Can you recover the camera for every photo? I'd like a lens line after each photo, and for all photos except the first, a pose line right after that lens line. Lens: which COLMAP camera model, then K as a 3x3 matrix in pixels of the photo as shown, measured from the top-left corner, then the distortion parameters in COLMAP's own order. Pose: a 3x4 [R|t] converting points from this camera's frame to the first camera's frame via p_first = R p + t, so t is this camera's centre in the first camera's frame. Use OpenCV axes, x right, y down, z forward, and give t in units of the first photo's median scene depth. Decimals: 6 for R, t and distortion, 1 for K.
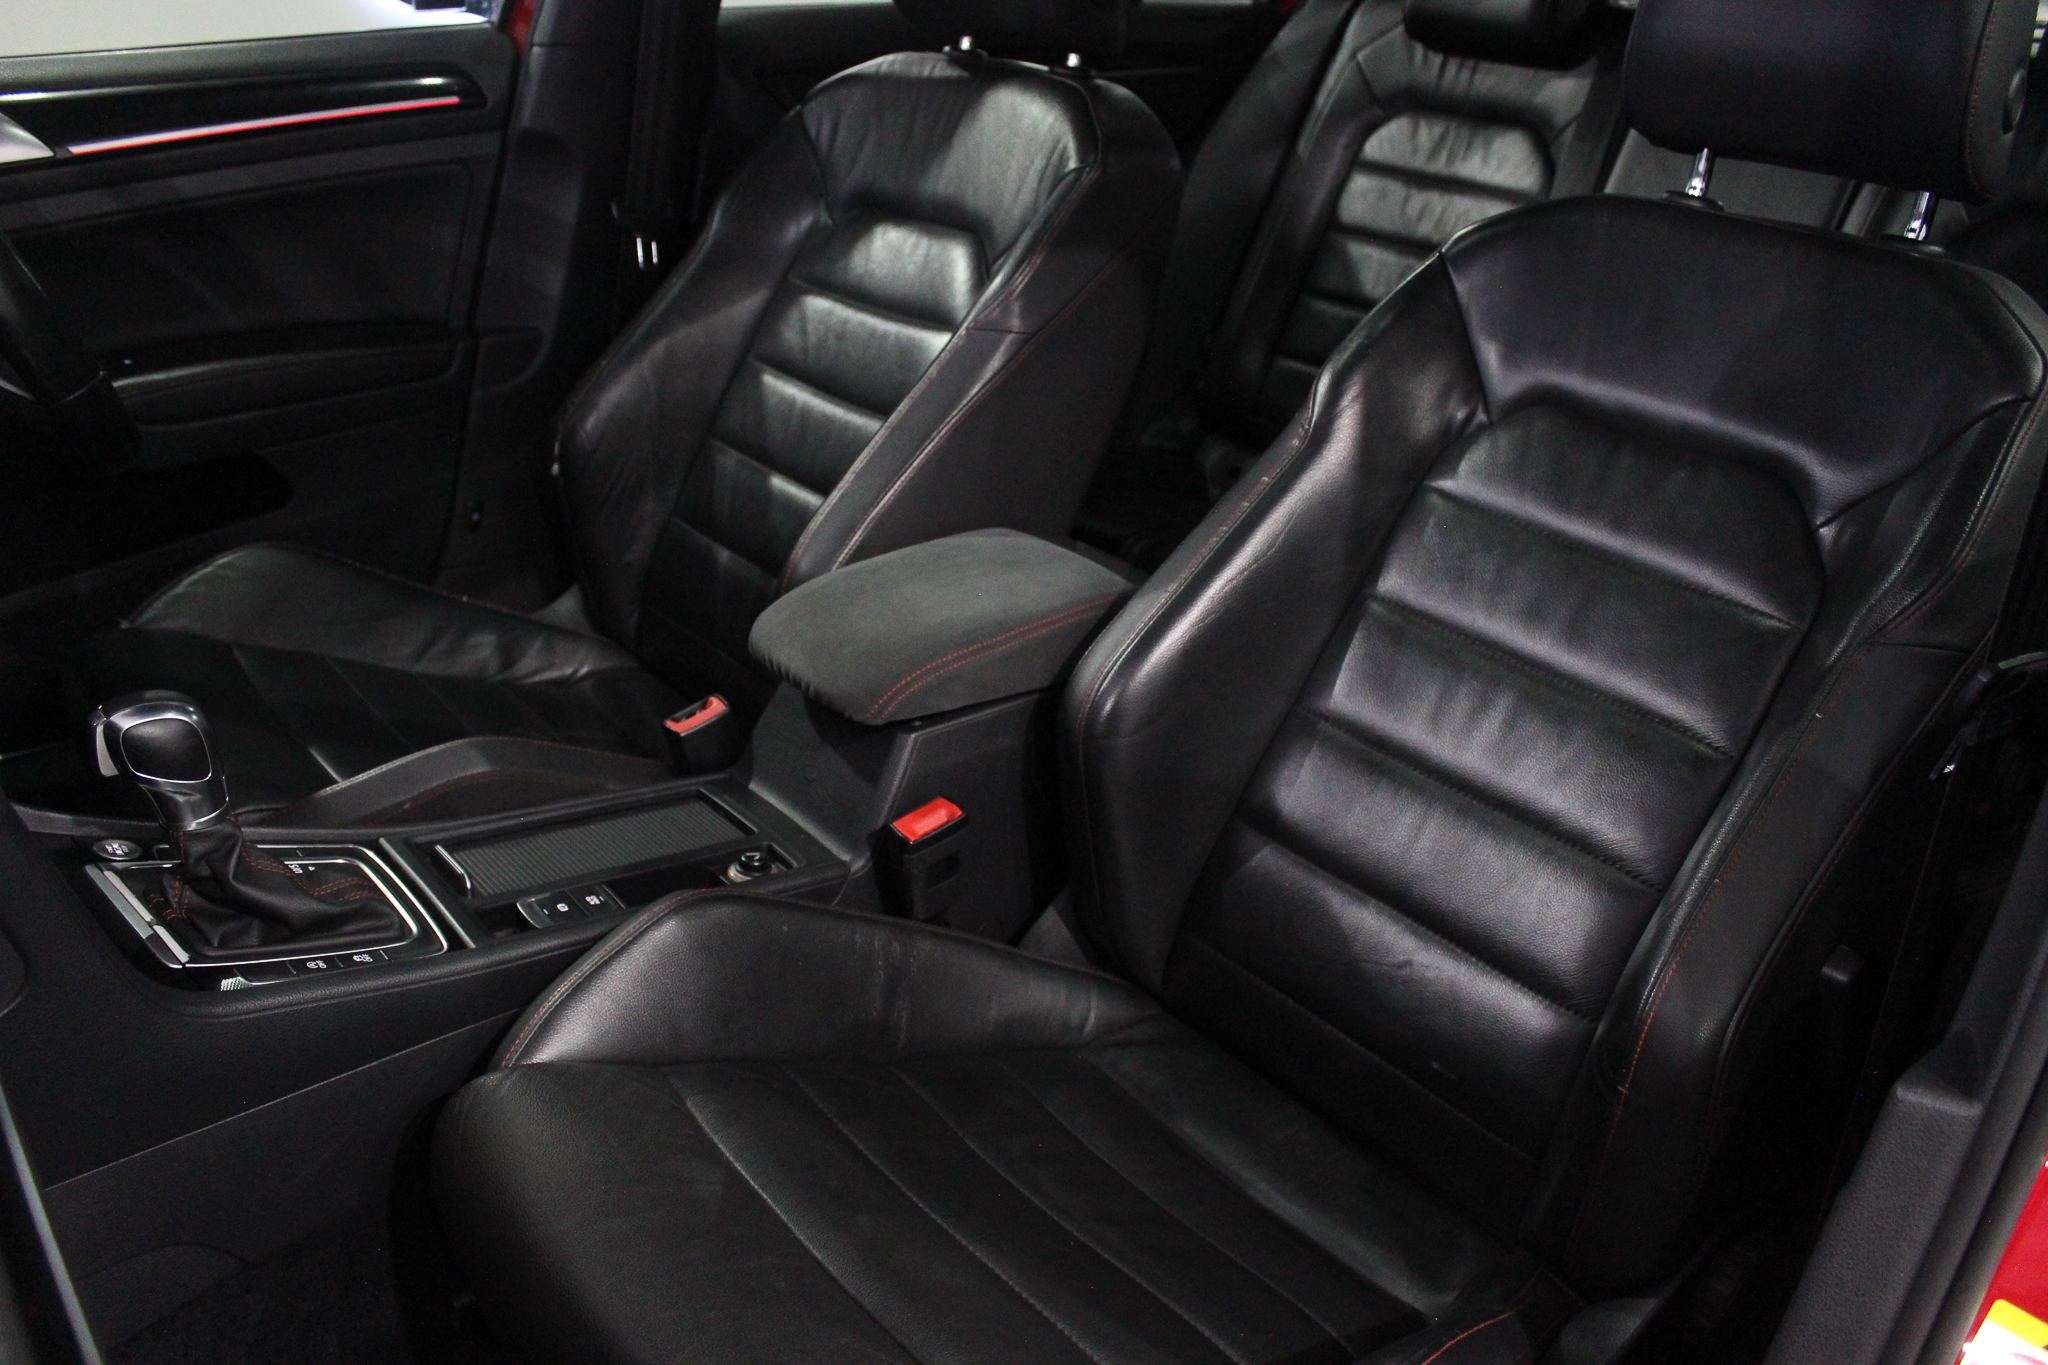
lens RADIAL K [[1677.9, 0, 1024.0], [0, 1677.9, 682.5], [0, 0, 1]] dist [-0.155882, 0.111682]
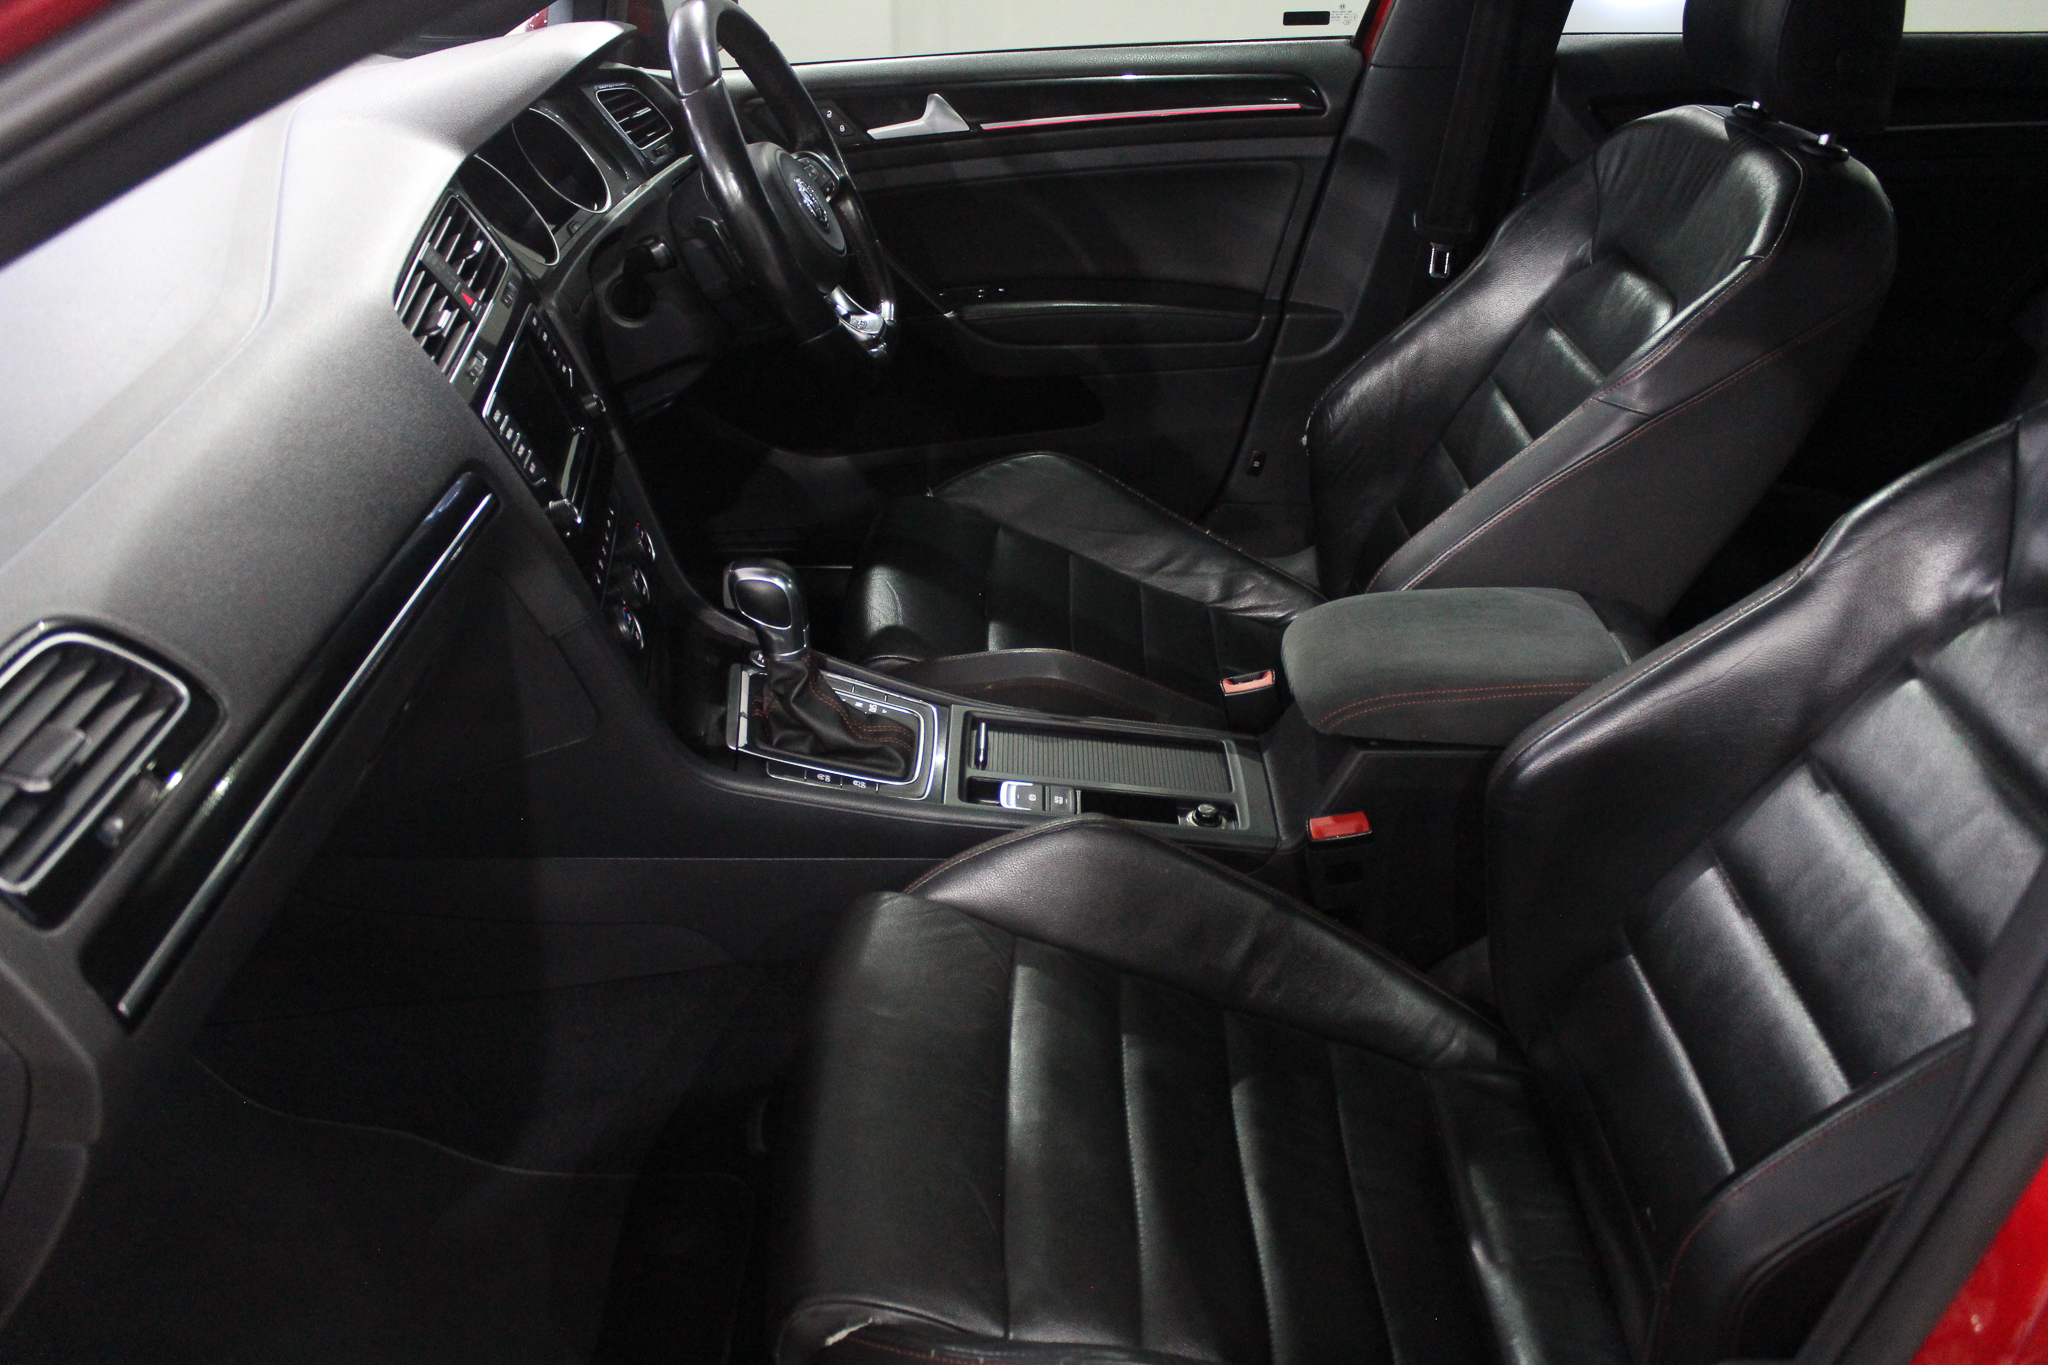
lens RADIAL K [[1677.9, 0, 1024.0], [0, 1677.9, 682.5], [0, 0, 1]] dist [-0.155882, 0.111682]
pose [[0.763376, 0.274492, -0.584731, 0.323210], [-0.240980, 0.960888, 0.136468, -0.089494], [0.599320, 0.036732, 0.799666, -0.027946]]
